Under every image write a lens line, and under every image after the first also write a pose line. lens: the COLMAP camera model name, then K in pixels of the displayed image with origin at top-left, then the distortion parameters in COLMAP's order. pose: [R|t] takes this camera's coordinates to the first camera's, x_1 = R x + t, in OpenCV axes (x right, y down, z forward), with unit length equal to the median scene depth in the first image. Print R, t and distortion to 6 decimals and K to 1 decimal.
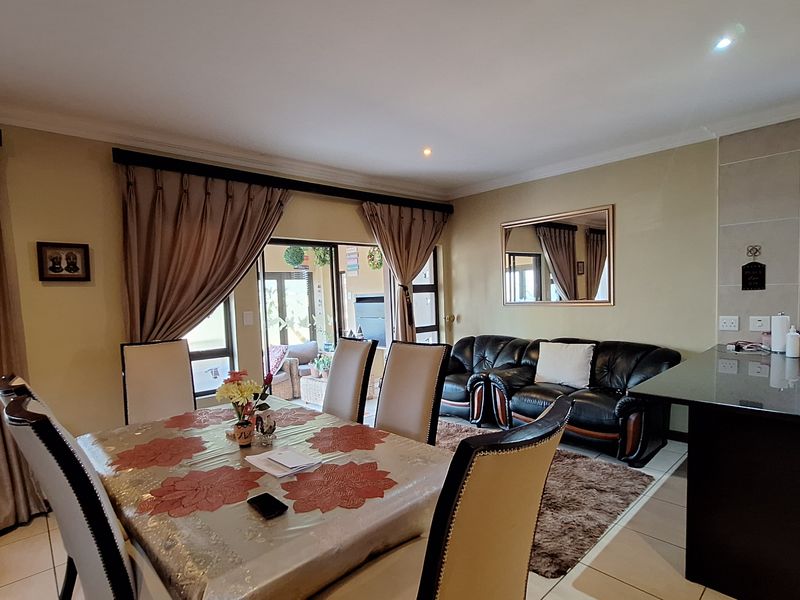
lens RADIAL K [[432.4, 0, 400.0], [0, 432.4, 300.0], [0, 0, 1]] dist [-0.002084, -0.000914]
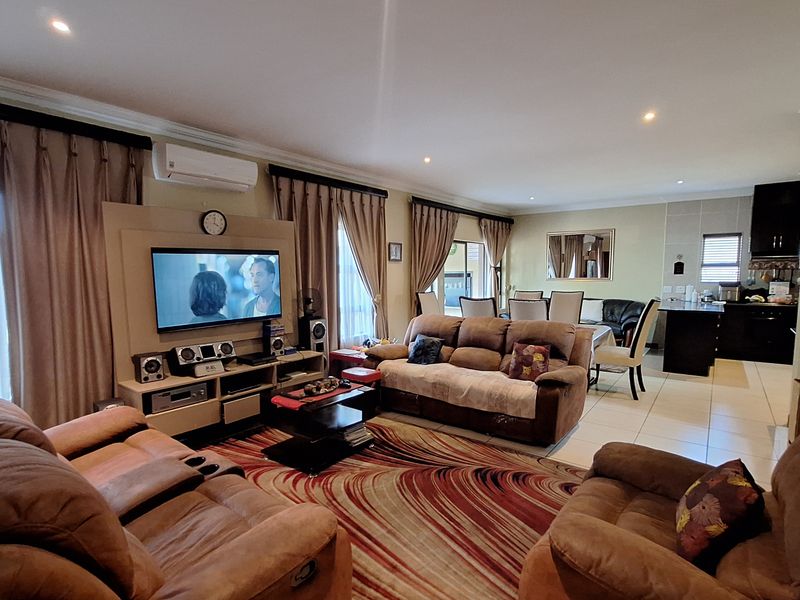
lens RADIAL K [[414.1, 0, 400.0], [0, 414.1, 300.0], [0, 0, 1]] dist [-0.038637, -0.000003]
pose [[0.986235, 0.013434, 0.164801, -0.792791], [-0.021372, 0.998690, 0.046490, 0.035359], [-0.163960, -0.049372, 0.985231, -0.701027]]
